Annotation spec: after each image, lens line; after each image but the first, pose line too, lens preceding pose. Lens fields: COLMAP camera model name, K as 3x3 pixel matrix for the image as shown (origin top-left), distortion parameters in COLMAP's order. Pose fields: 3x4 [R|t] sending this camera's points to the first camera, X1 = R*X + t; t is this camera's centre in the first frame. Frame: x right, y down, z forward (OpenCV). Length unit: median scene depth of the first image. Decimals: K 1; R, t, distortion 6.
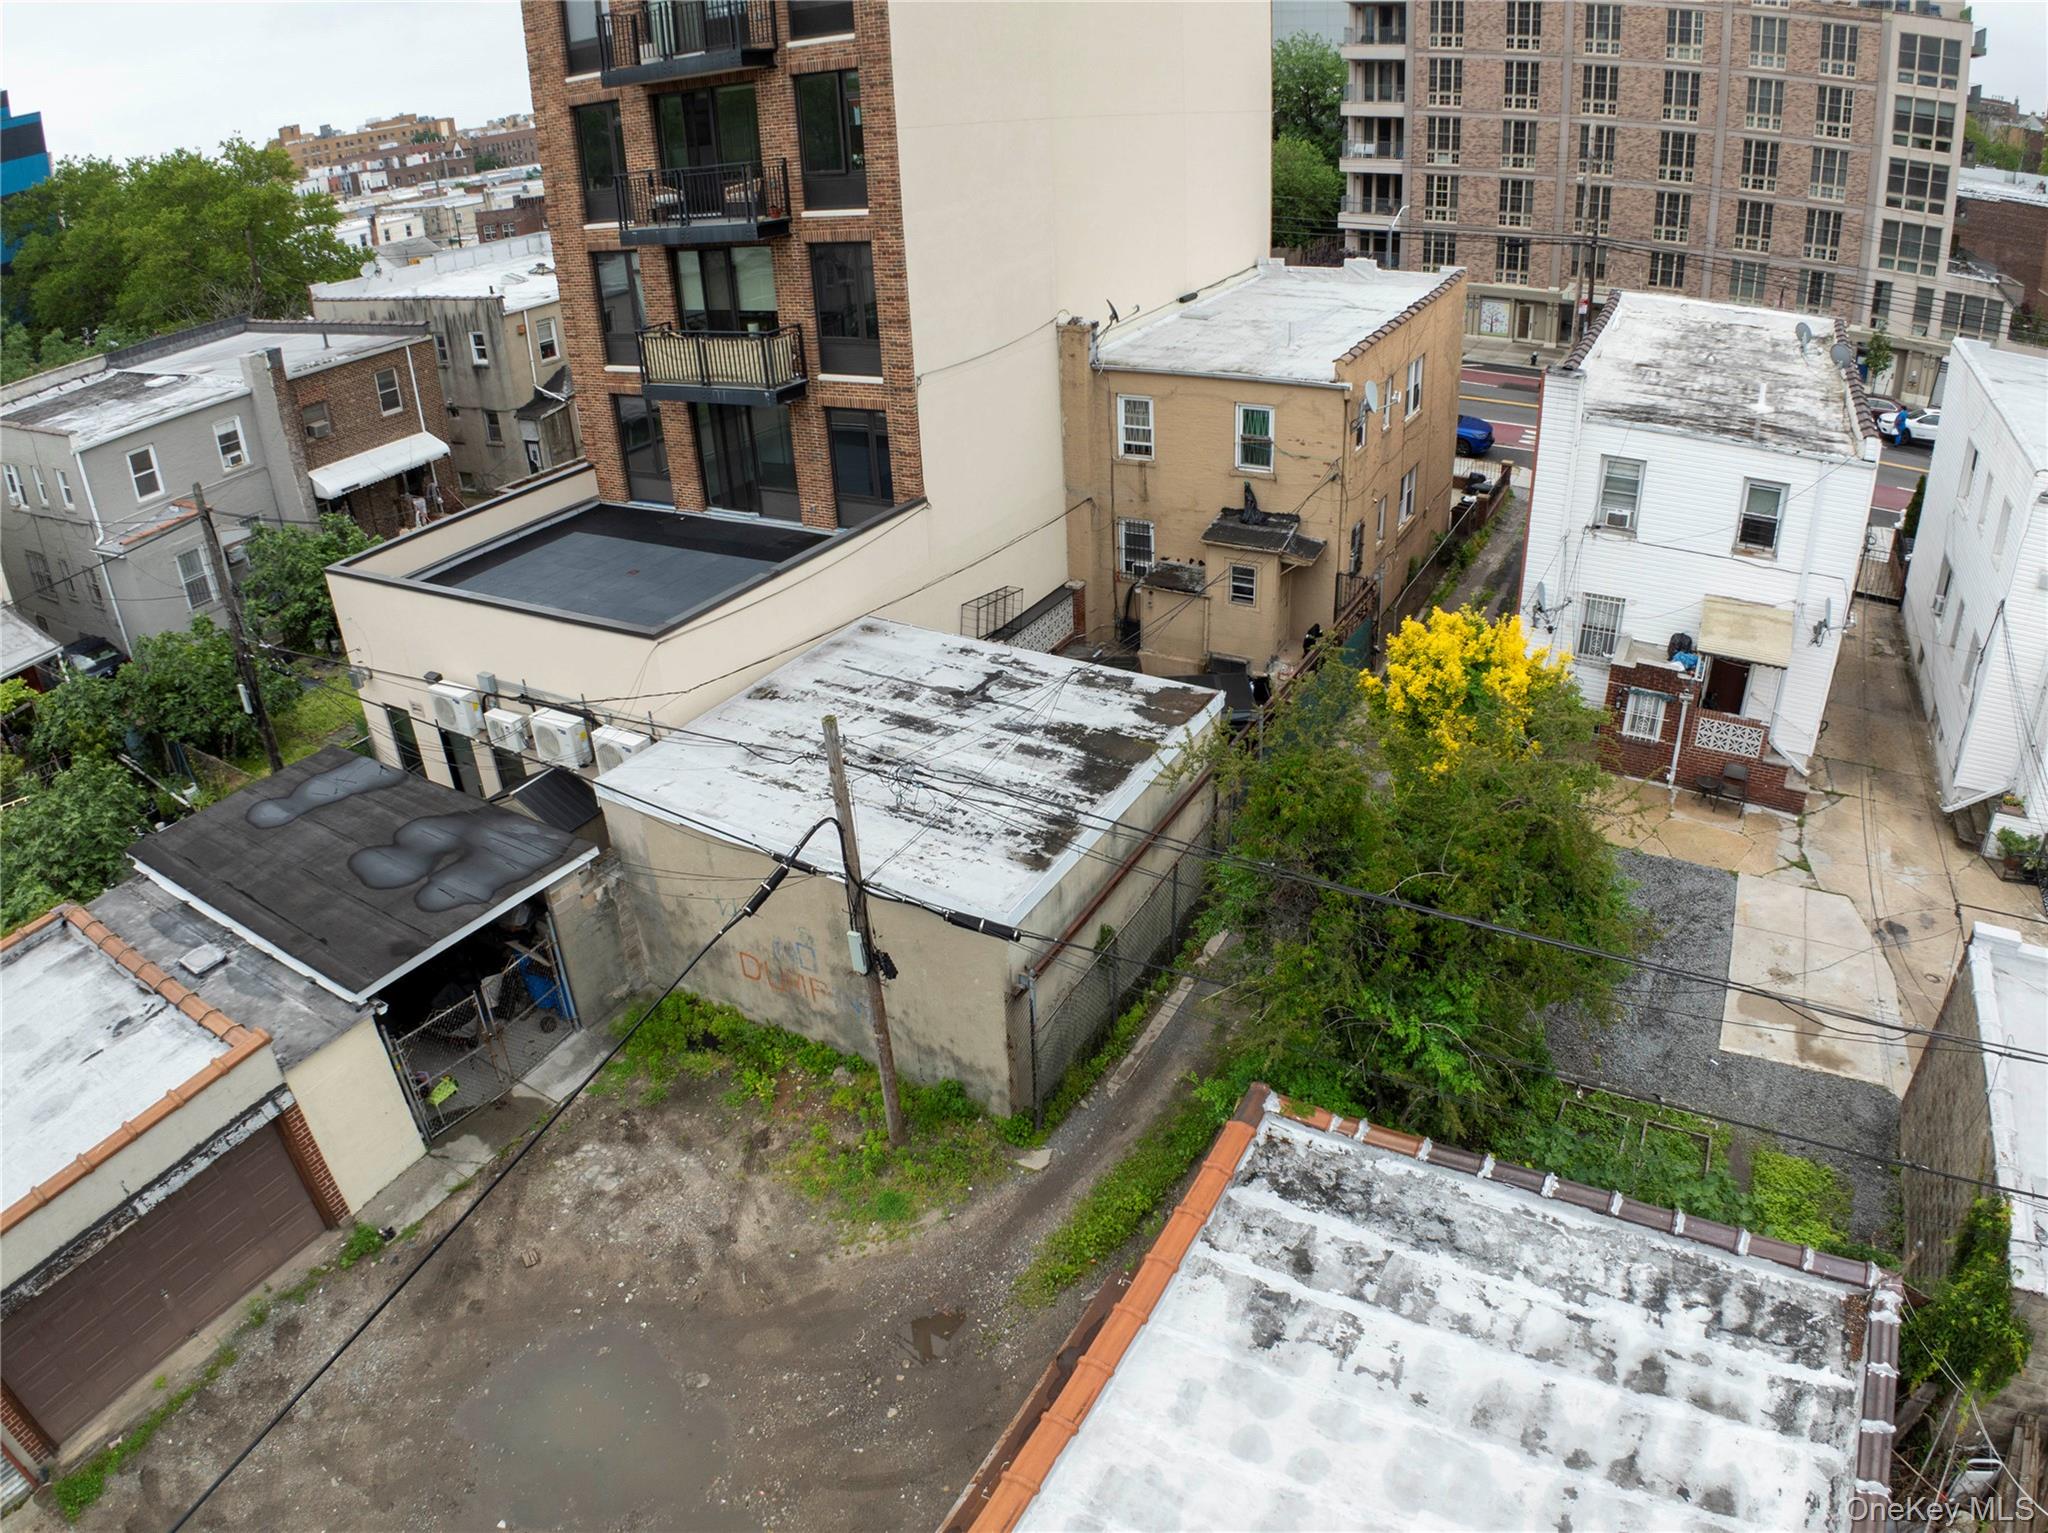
lens RADIAL K [[1267.3, 0, 1028.9], [0, 1267.3, 773.0], [0, 0, 1]] dist [-0.196683, 0.014646]
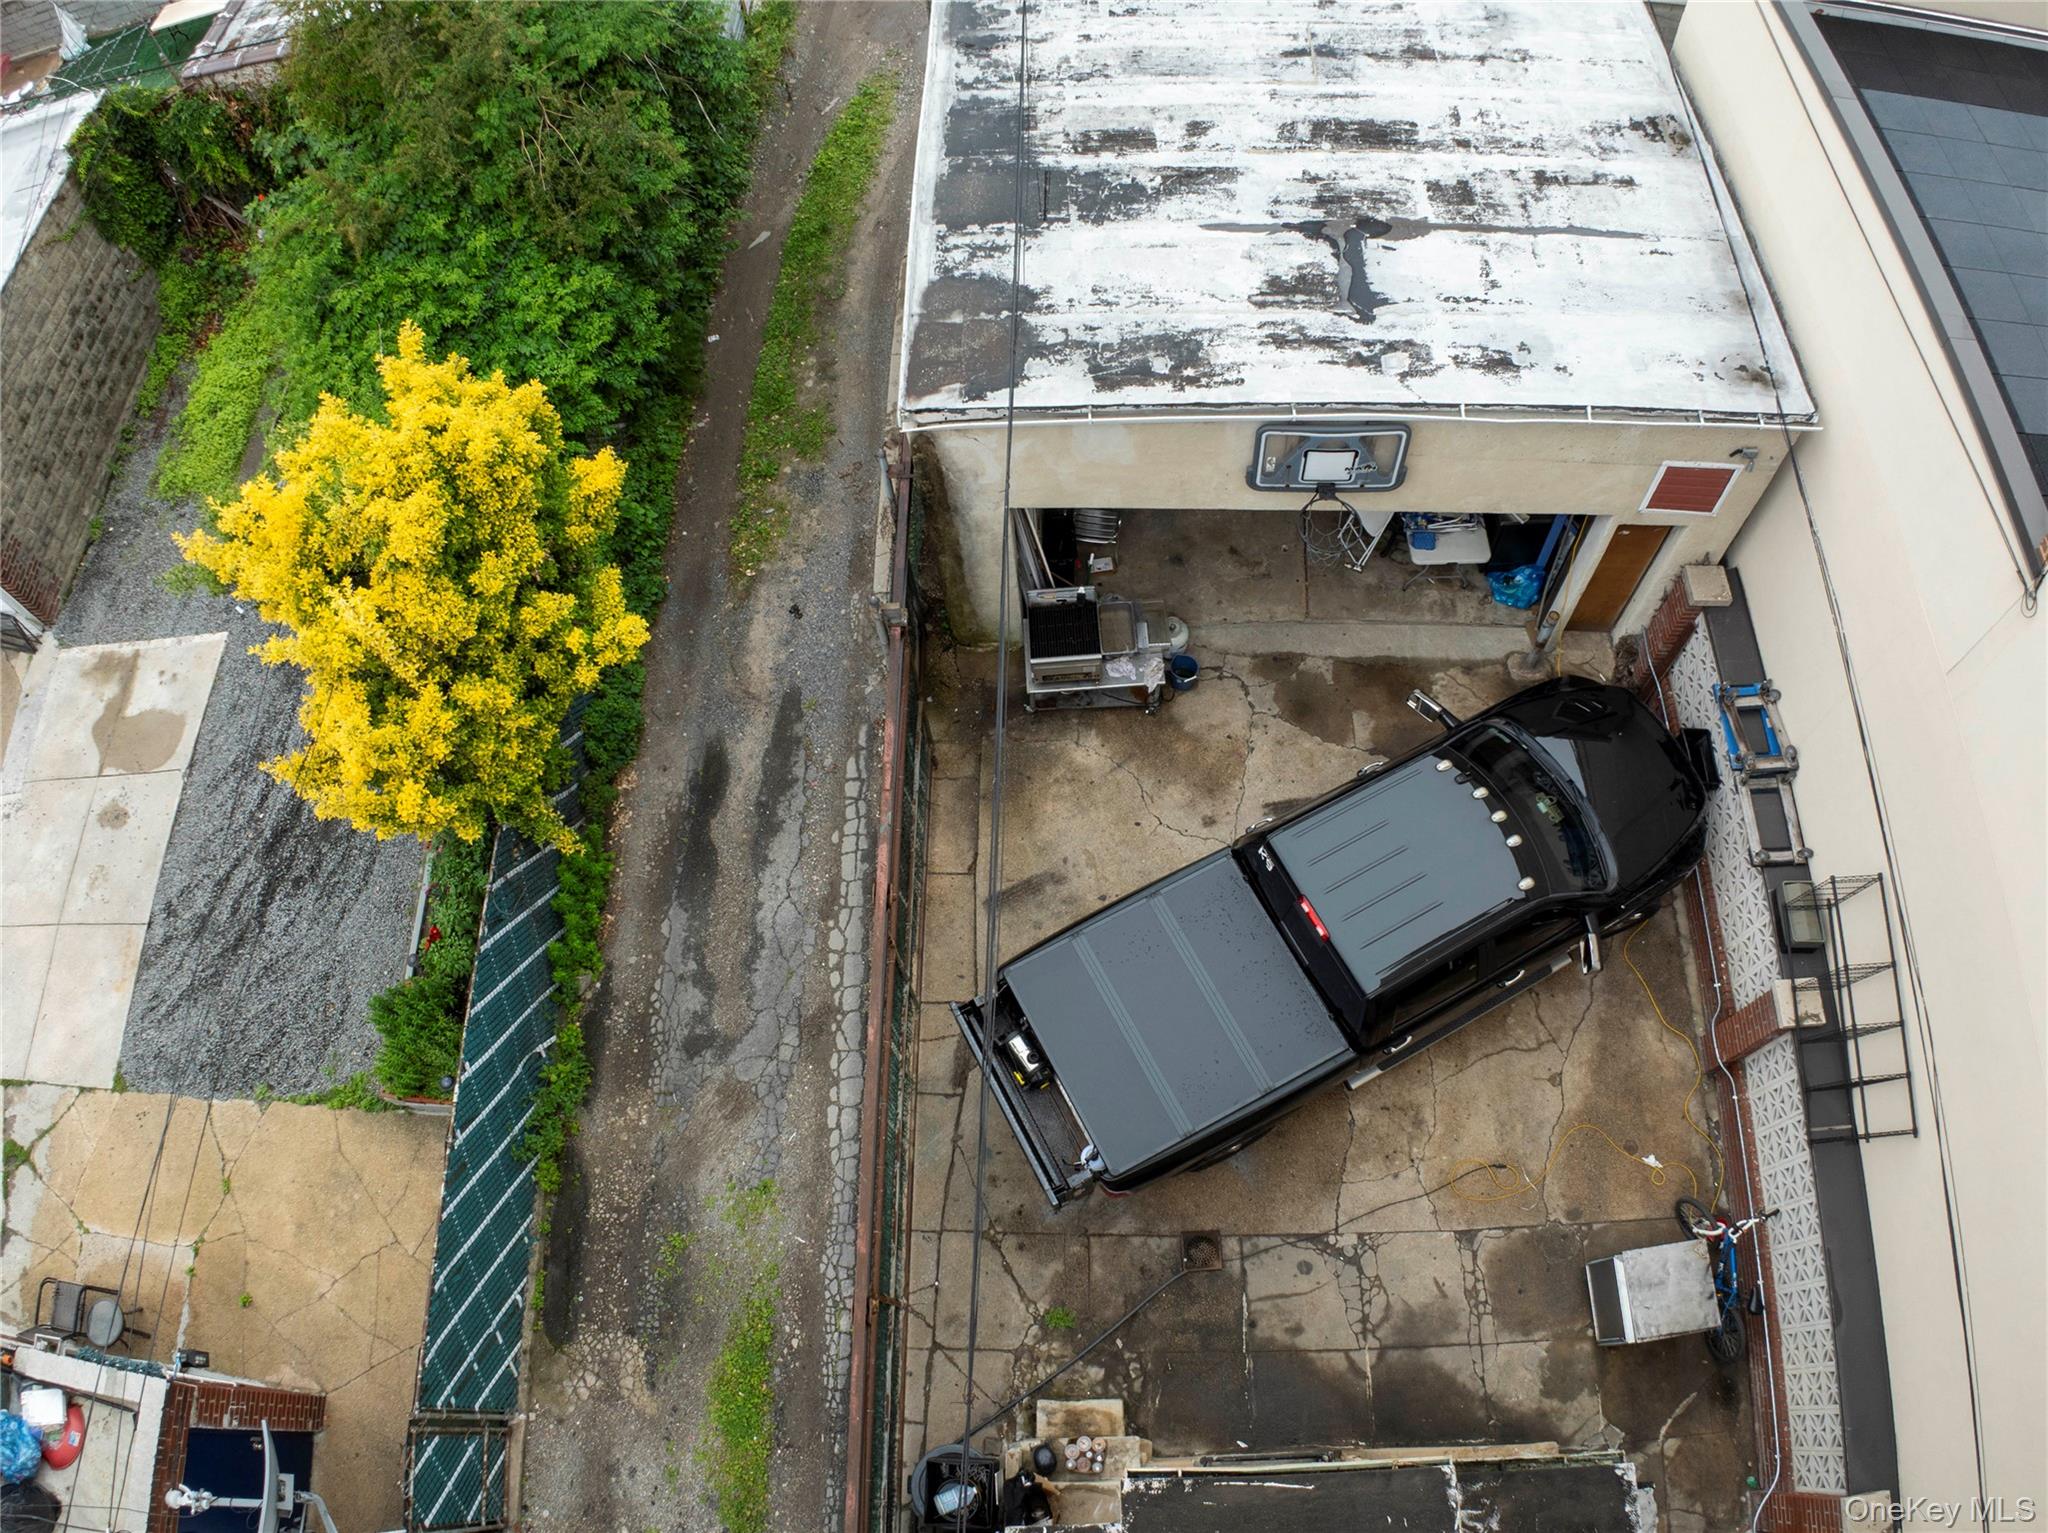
lens RADIAL K [[1361.9, 0, 1036.8], [0, 1361.9, 762.5], [0, 0, 1]] dist [-0.203755, 0.026464]
pose [[-0.871610, 0.474037, -0.124839, 0.225844], [-0.149756, -0.015002, 0.988609, -0.552145], [0.466765, 0.880377, 0.084065, 1.055397]]
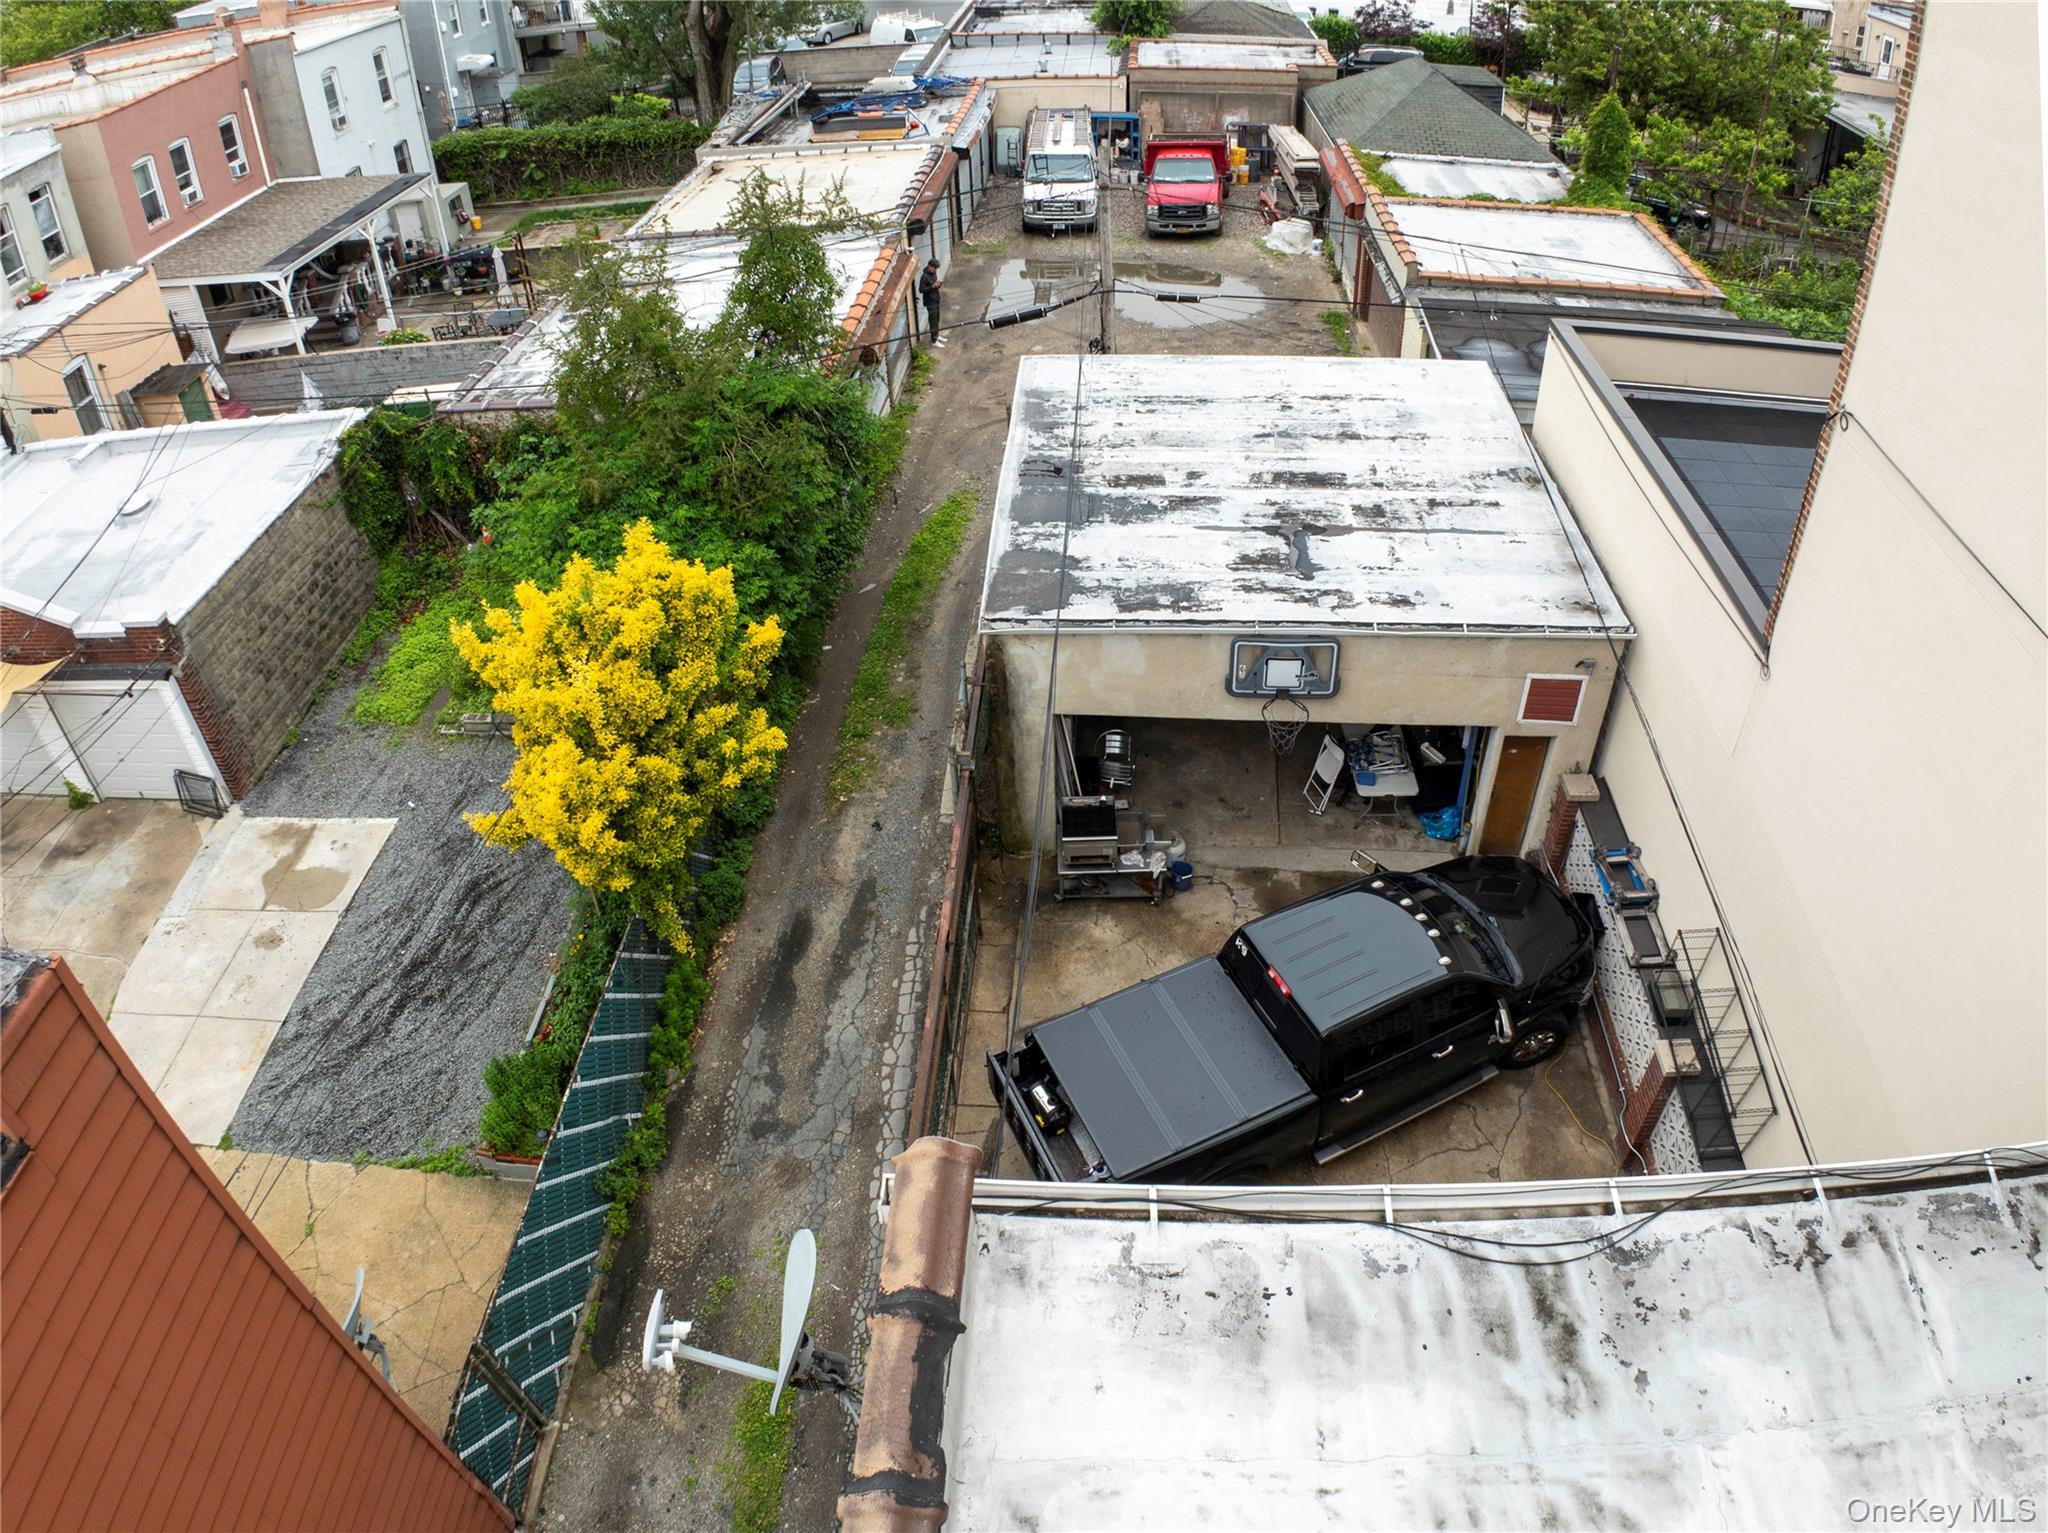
lens RADIAL K [[1267.3, 0, 1157.6], [0, 1267.3, 641.5], [0, 0, 1]] dist [-0.196683, 0.014646]
pose [[-0.863420, 0.319367, -0.390526, 0.325084], [-0.227761, 0.443955, 0.866619, -0.637745], [0.450145, 0.837203, -0.310580, 1.211885]]
